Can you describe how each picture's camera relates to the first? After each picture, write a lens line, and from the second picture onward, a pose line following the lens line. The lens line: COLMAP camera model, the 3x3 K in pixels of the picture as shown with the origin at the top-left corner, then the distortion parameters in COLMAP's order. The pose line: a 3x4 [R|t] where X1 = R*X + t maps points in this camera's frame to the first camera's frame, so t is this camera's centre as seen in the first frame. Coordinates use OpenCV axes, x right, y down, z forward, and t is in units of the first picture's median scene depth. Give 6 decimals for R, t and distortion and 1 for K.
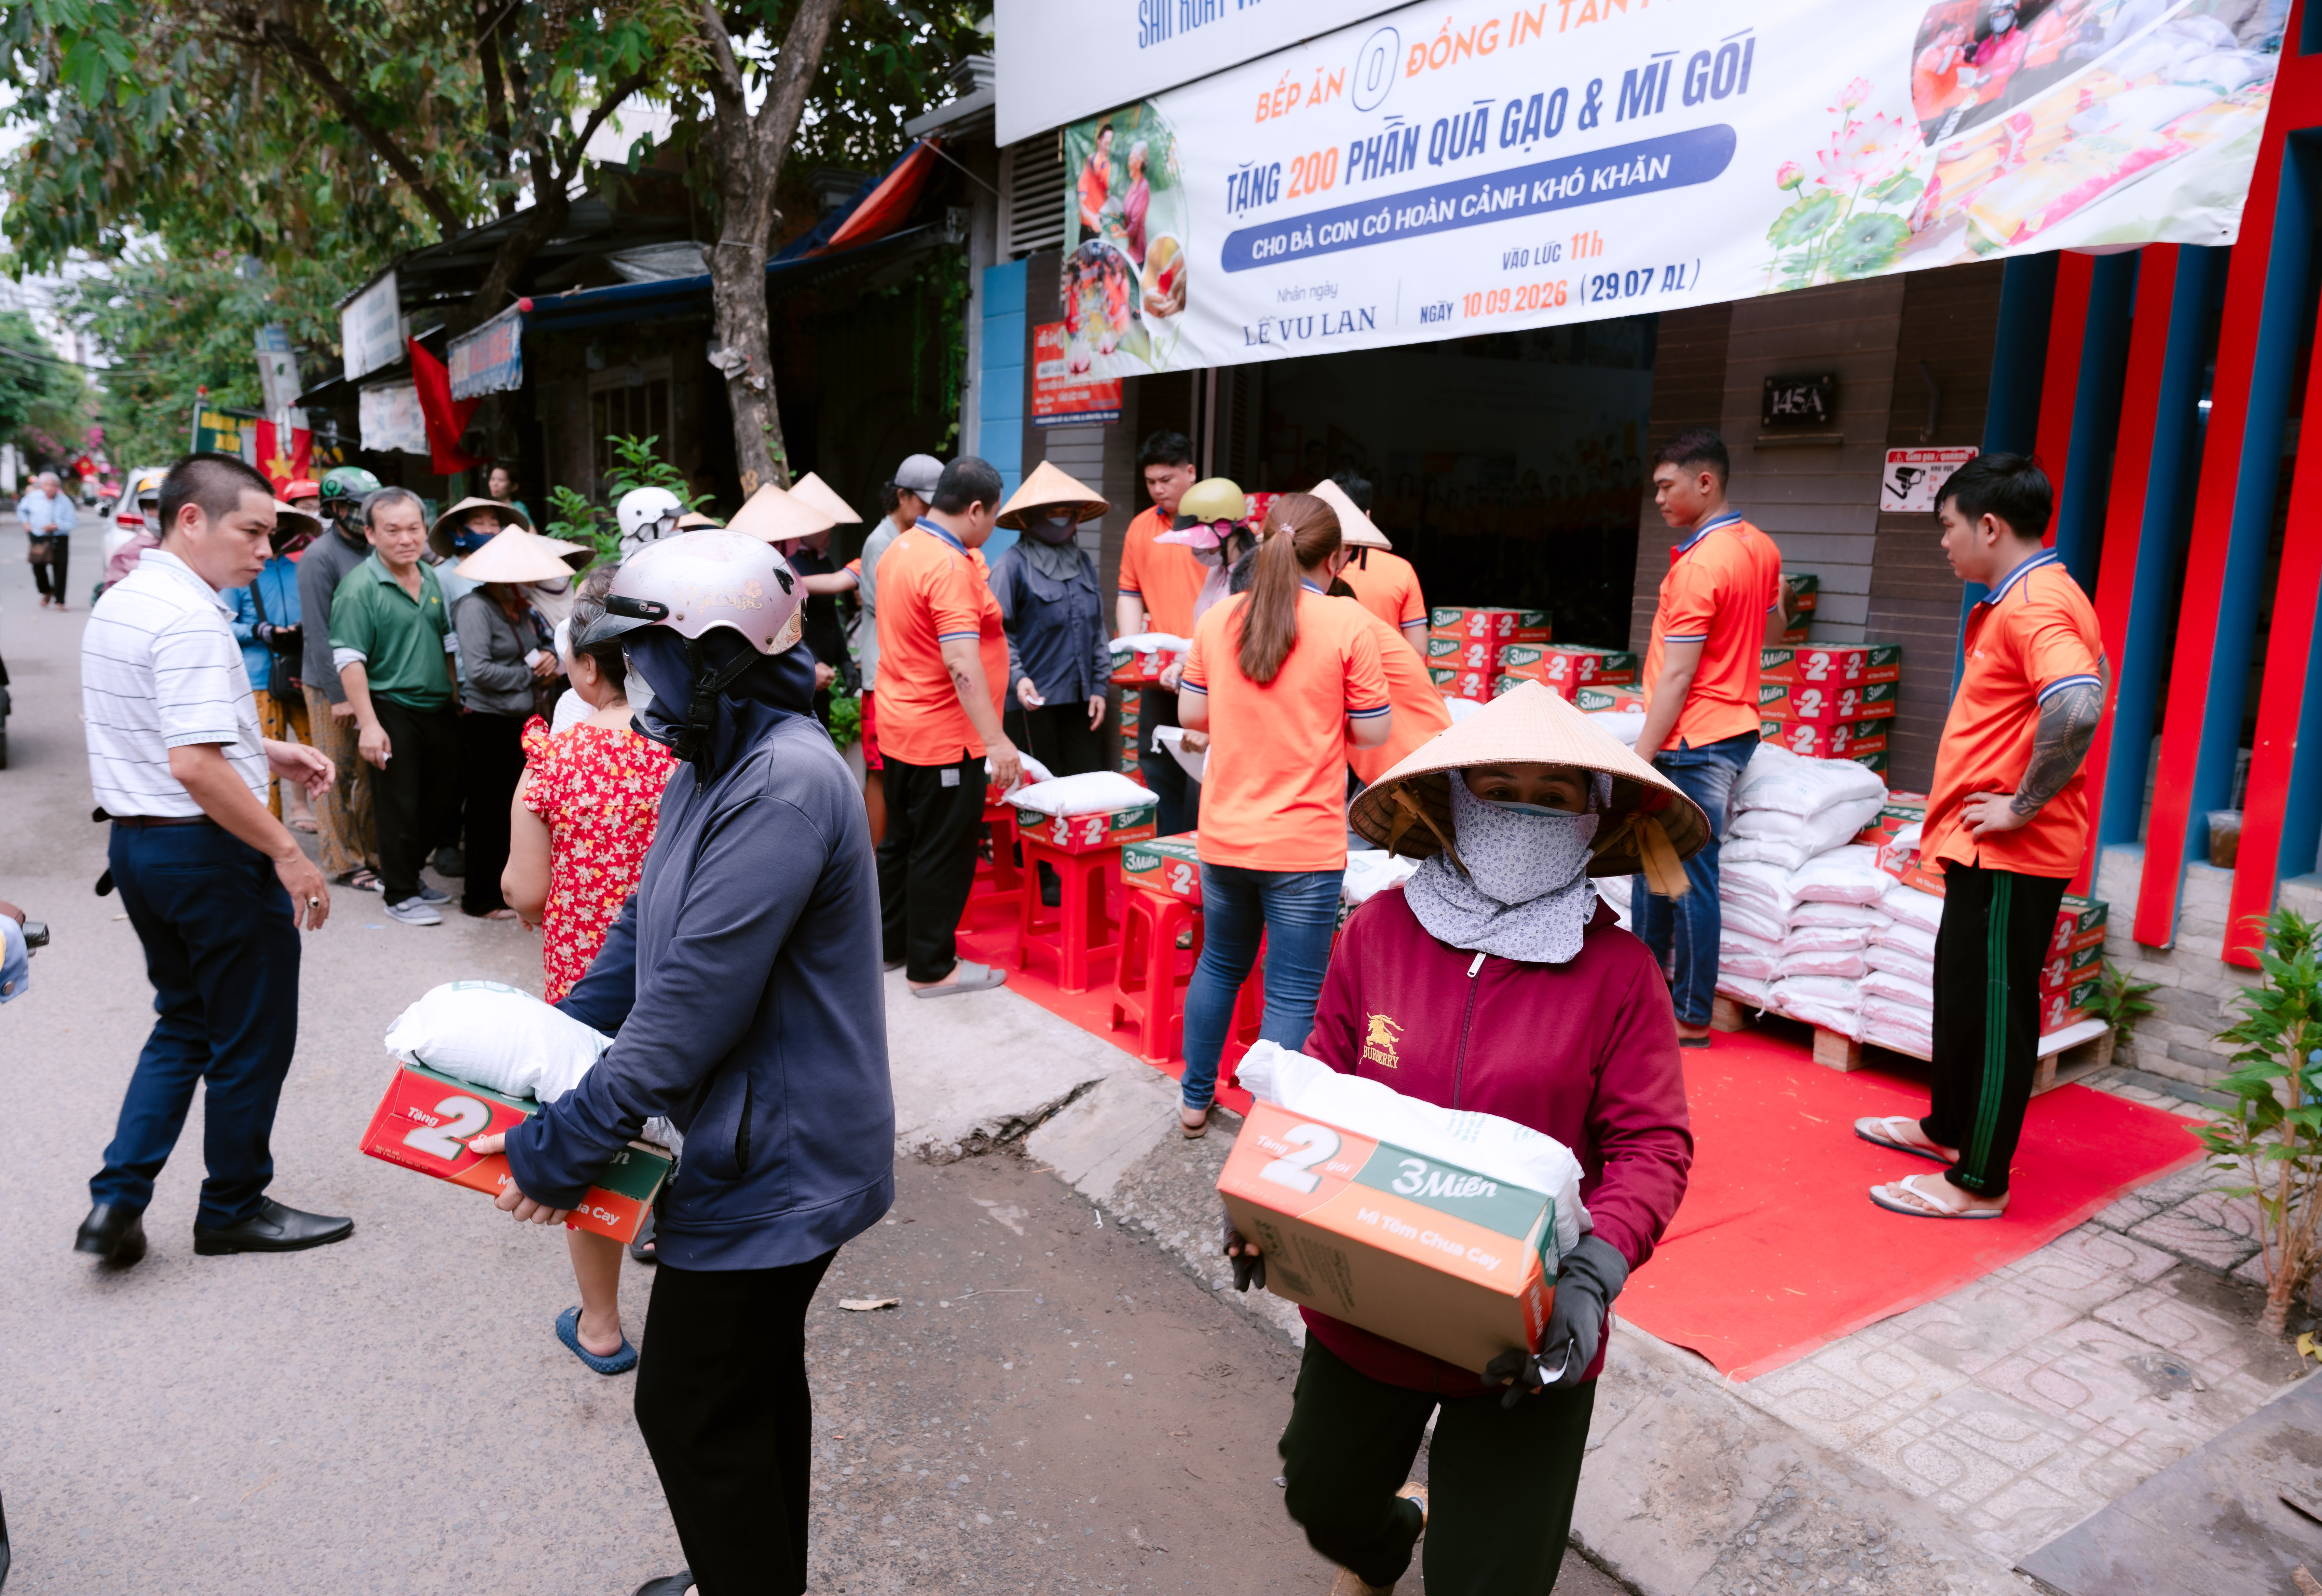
lens RADIAL K [[1550.1, 0, 1122.7], [0, 1550.1, 782.3], [0, 0, 1]] dist [-0.000916, -0.002928]
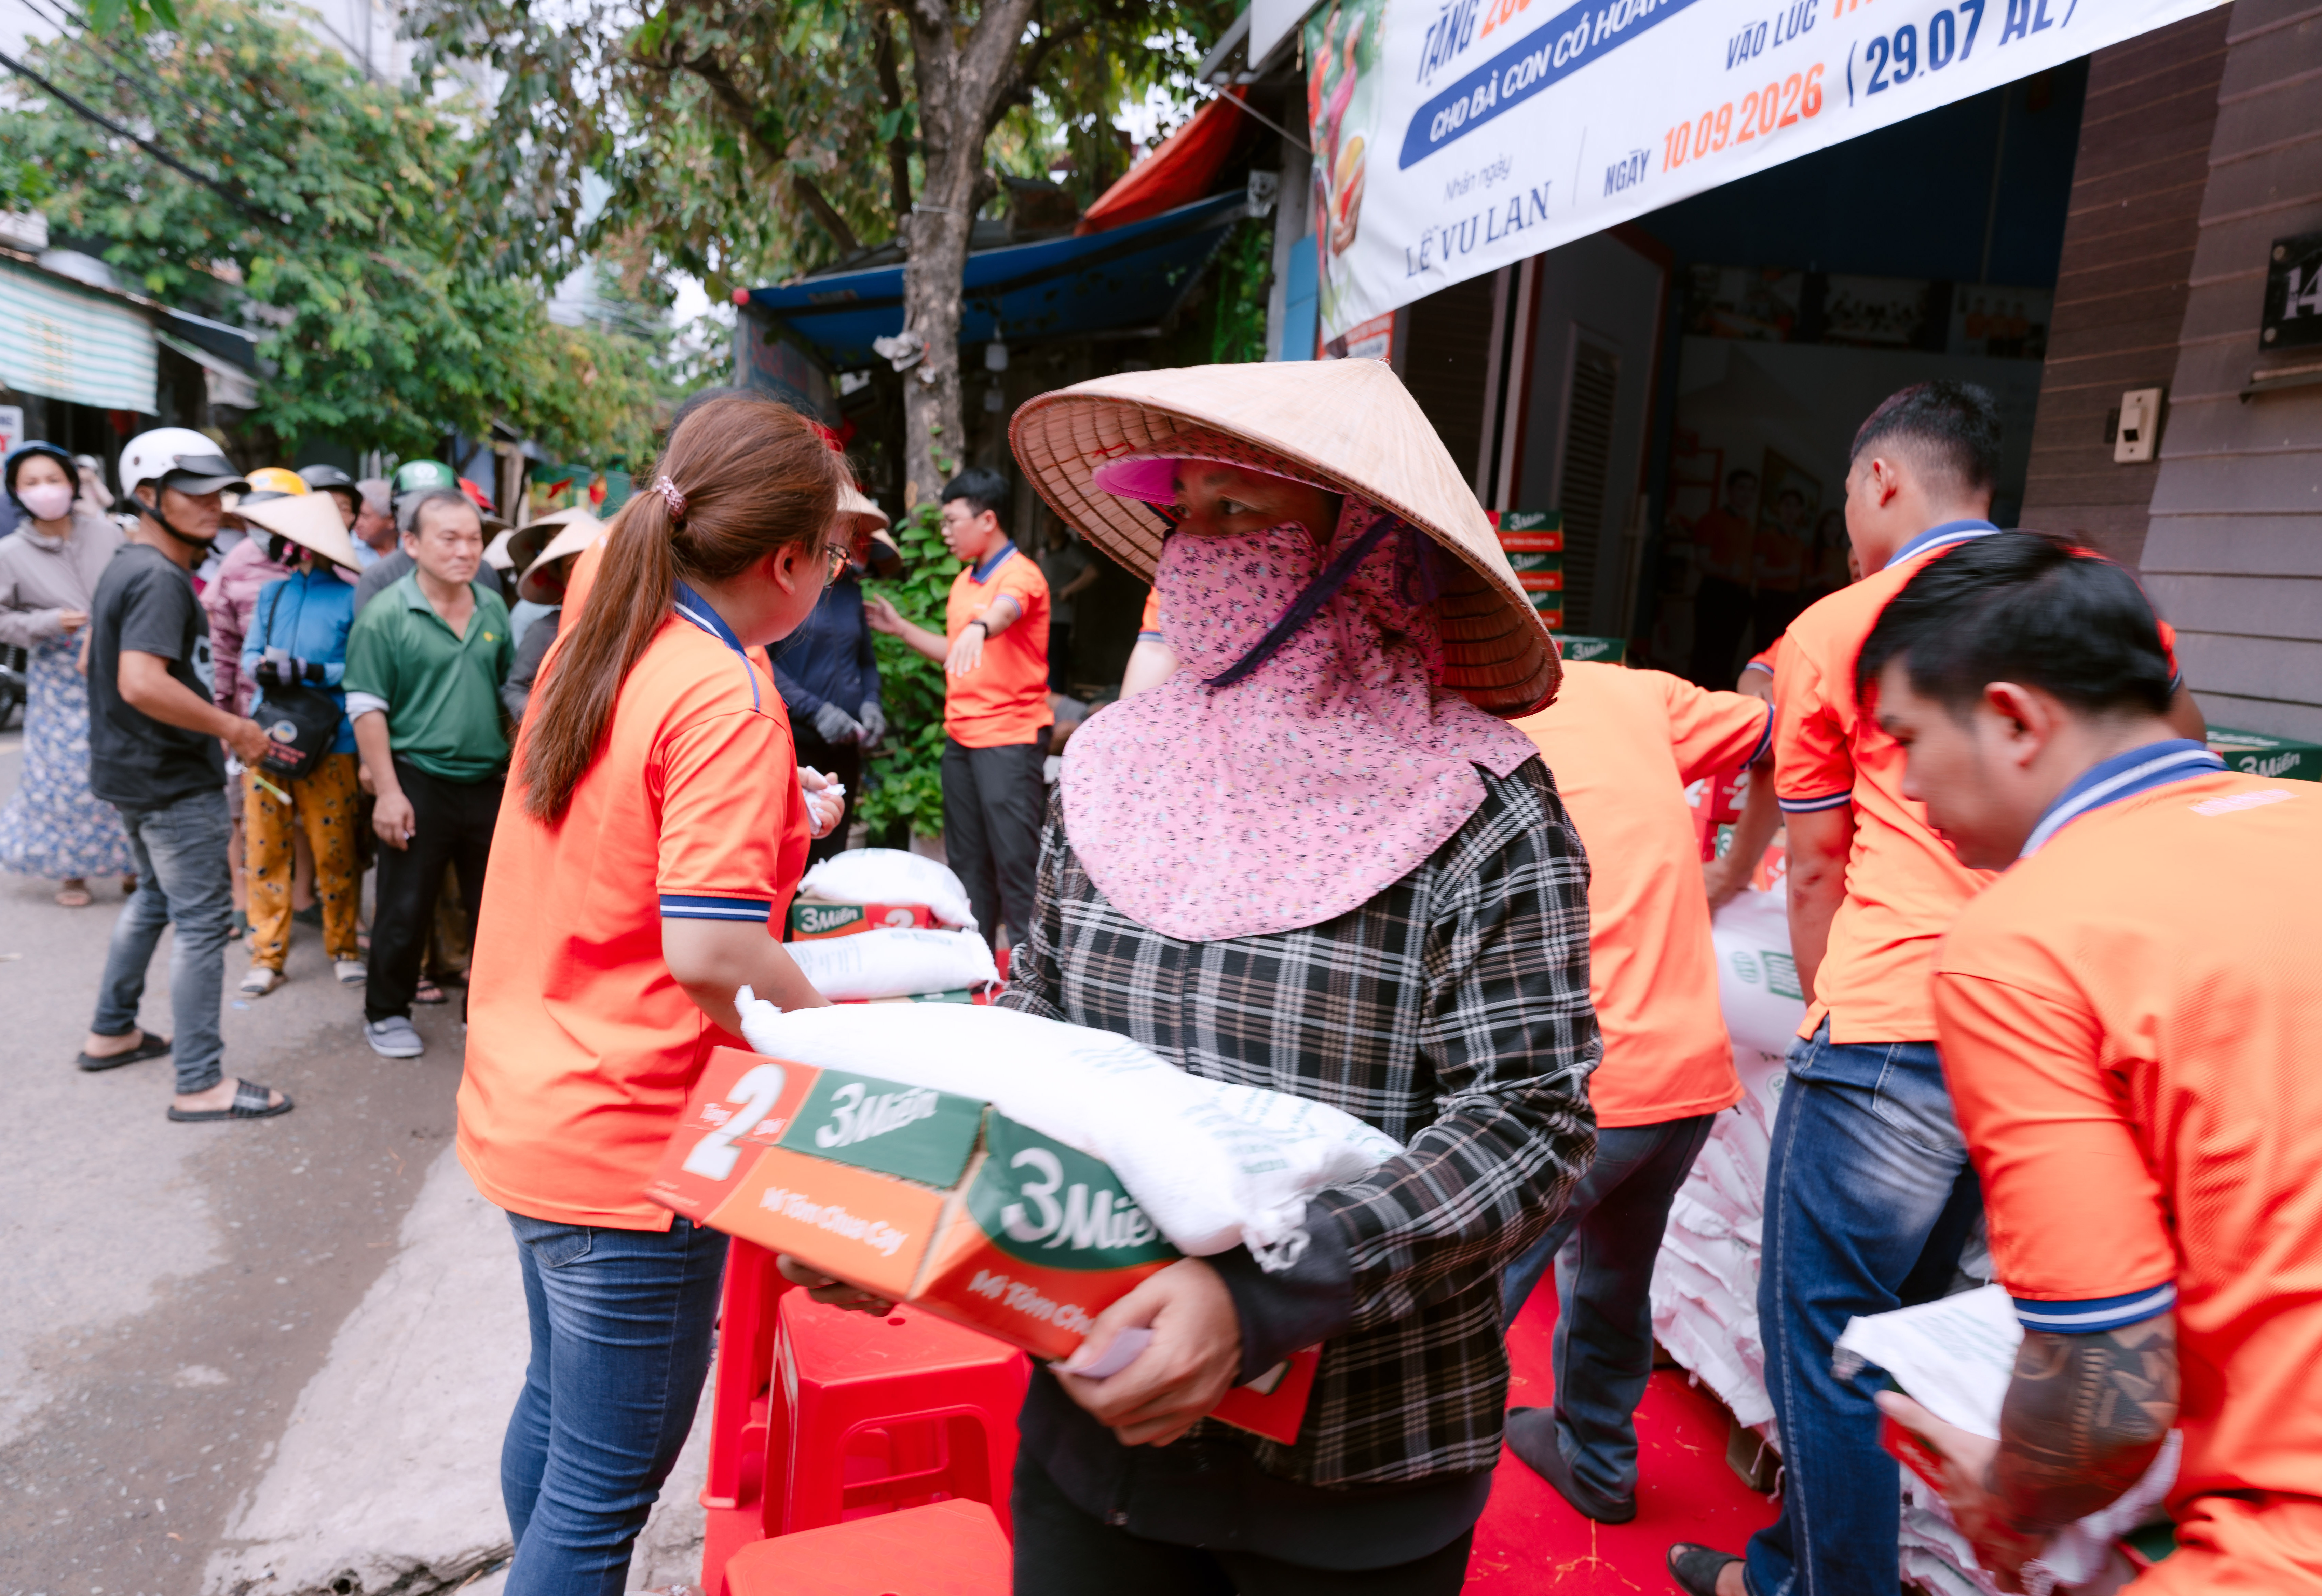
lens RADIAL K [[1551.0, 0, 1161.0], [0, 1551.0, 798.0], [0, 0, 1]] dist [-0.005622, -0.007267]
pose [[0.938143, 0.078047, -0.337337, 0.223256], [-0.087730, 0.996052, -0.013531, -0.049513], [0.334949, 0.042289, 0.941287, 0.379922]]
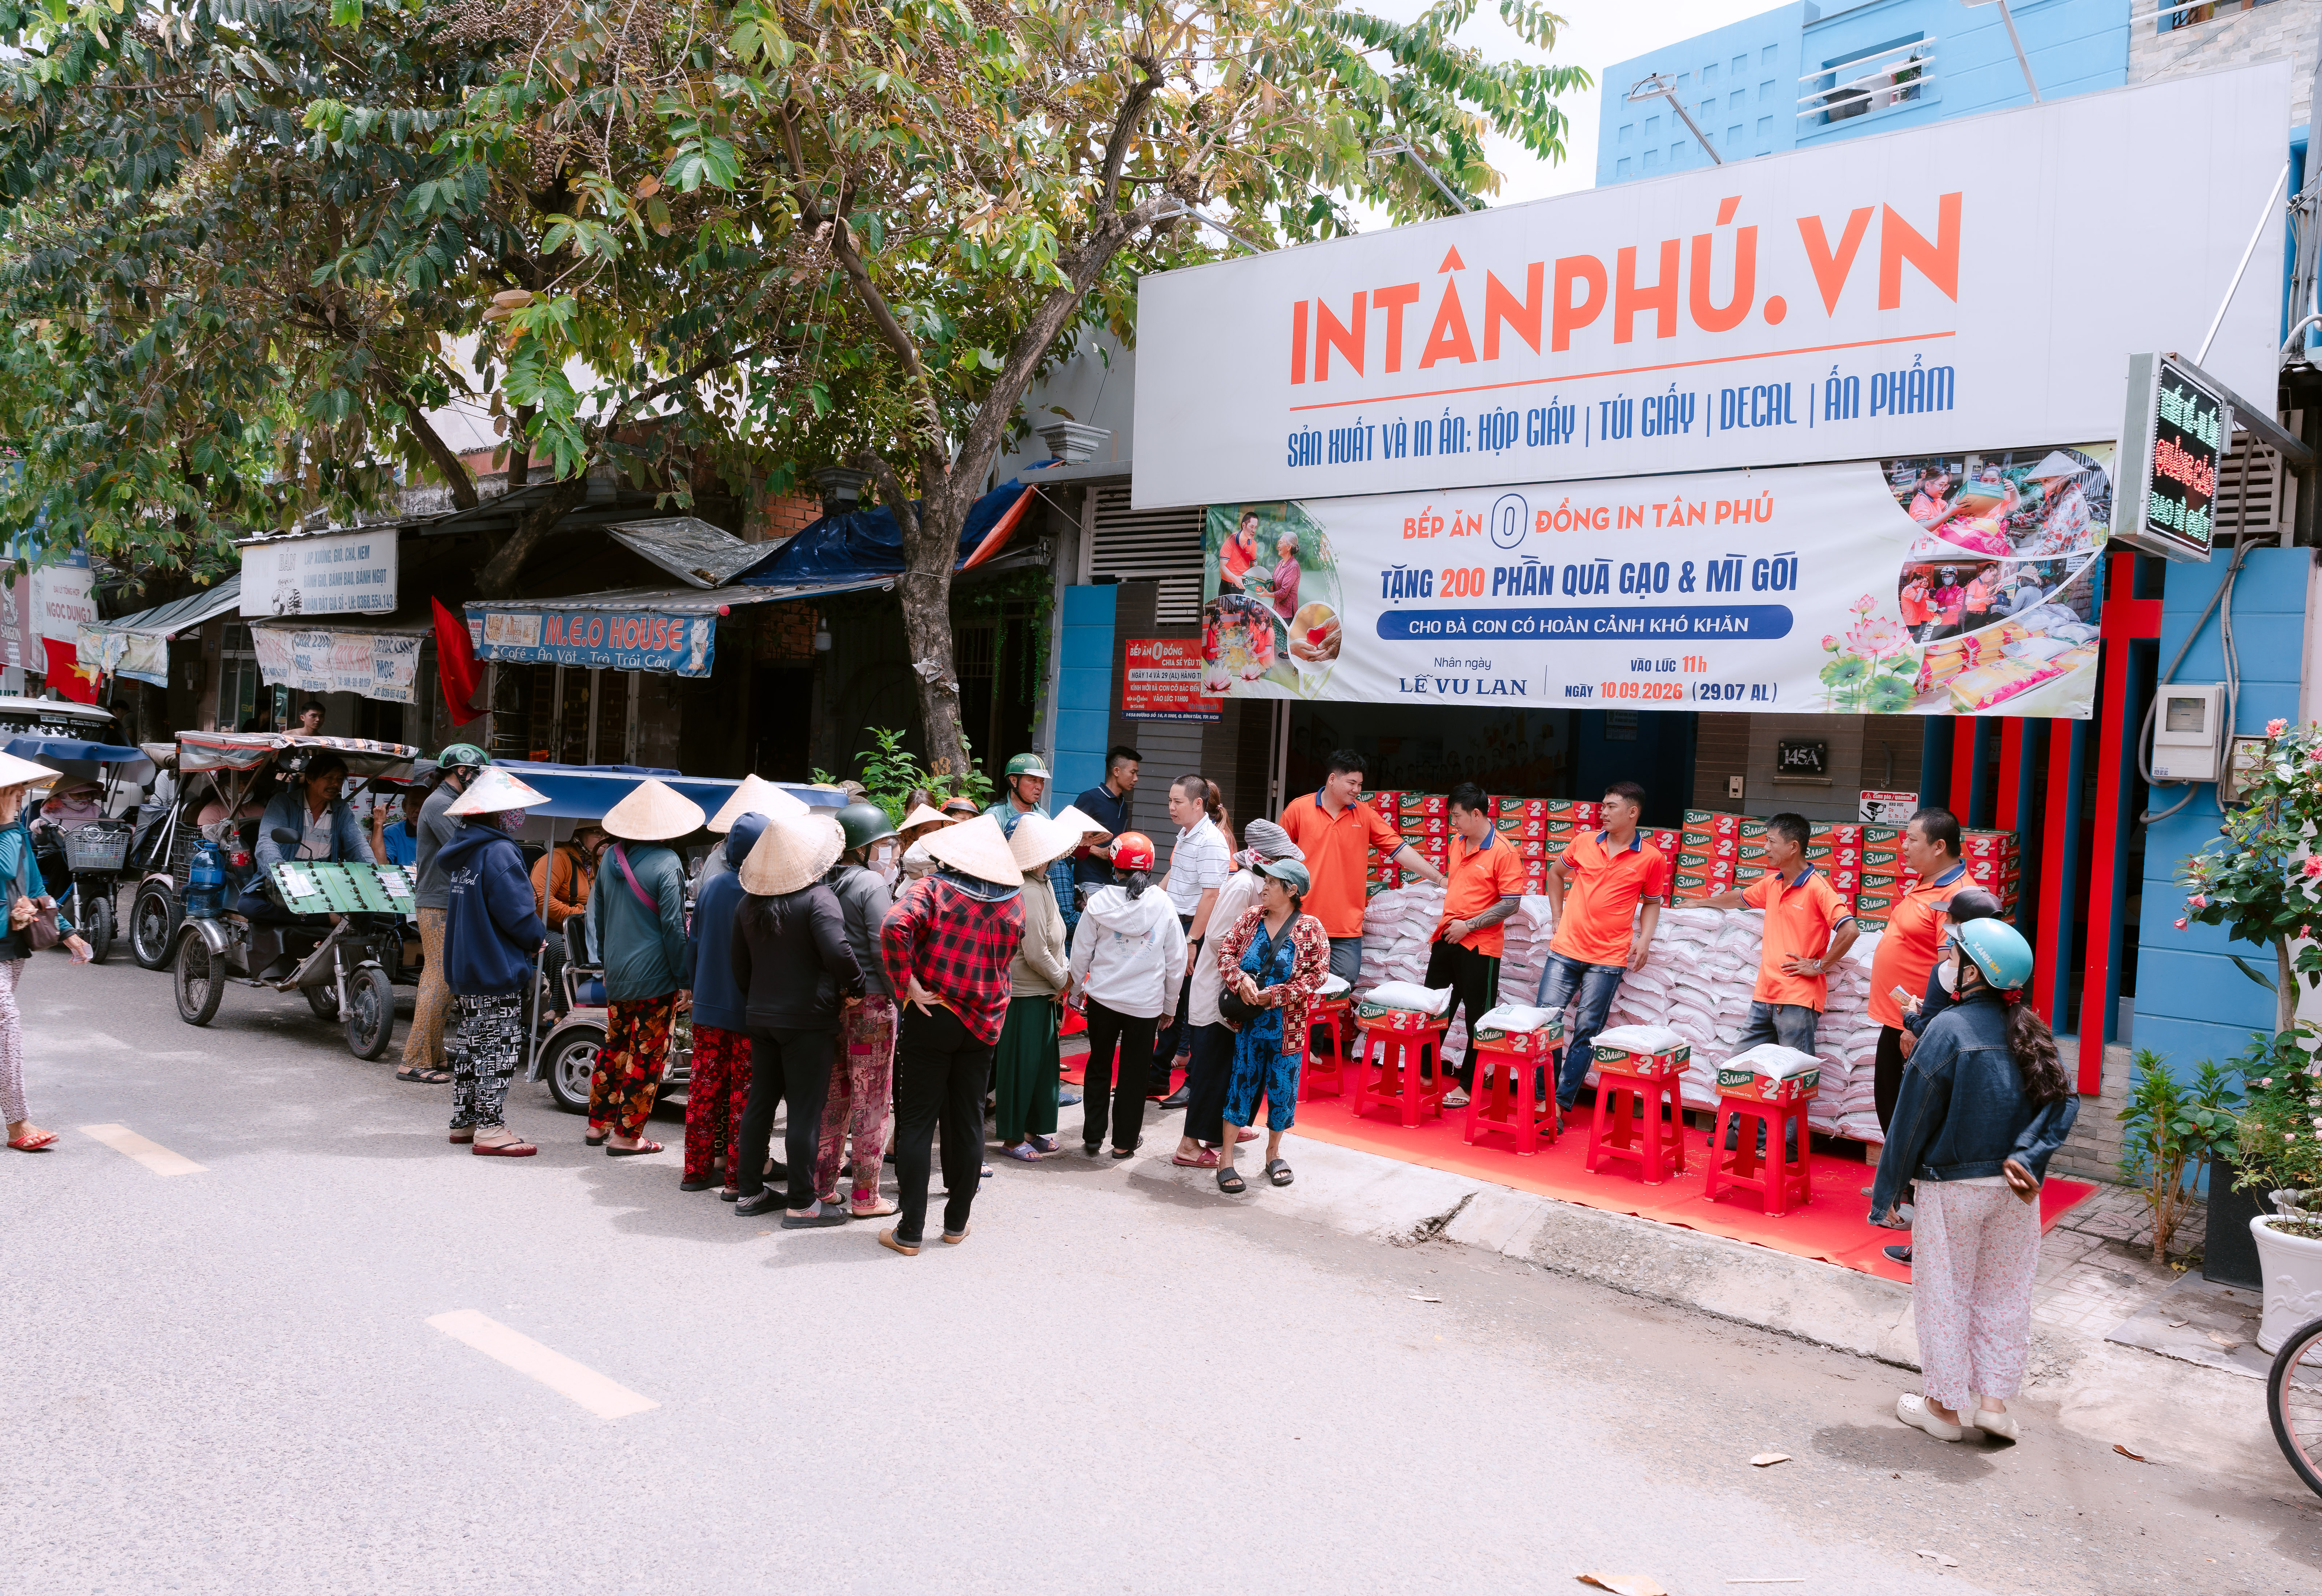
lens RADIAL K [[1741.2, 0, 1161.0], [0, 1741.2, 798.0], [0, 0, 1]] dist [0.004436, 0.004330]
pose [[0.967030, 0.012714, 0.254346, -0.560130], [0.019995, 0.991879, -0.125601, 0.008536], [-0.253877, 0.126546, 0.958923, -0.470728]]
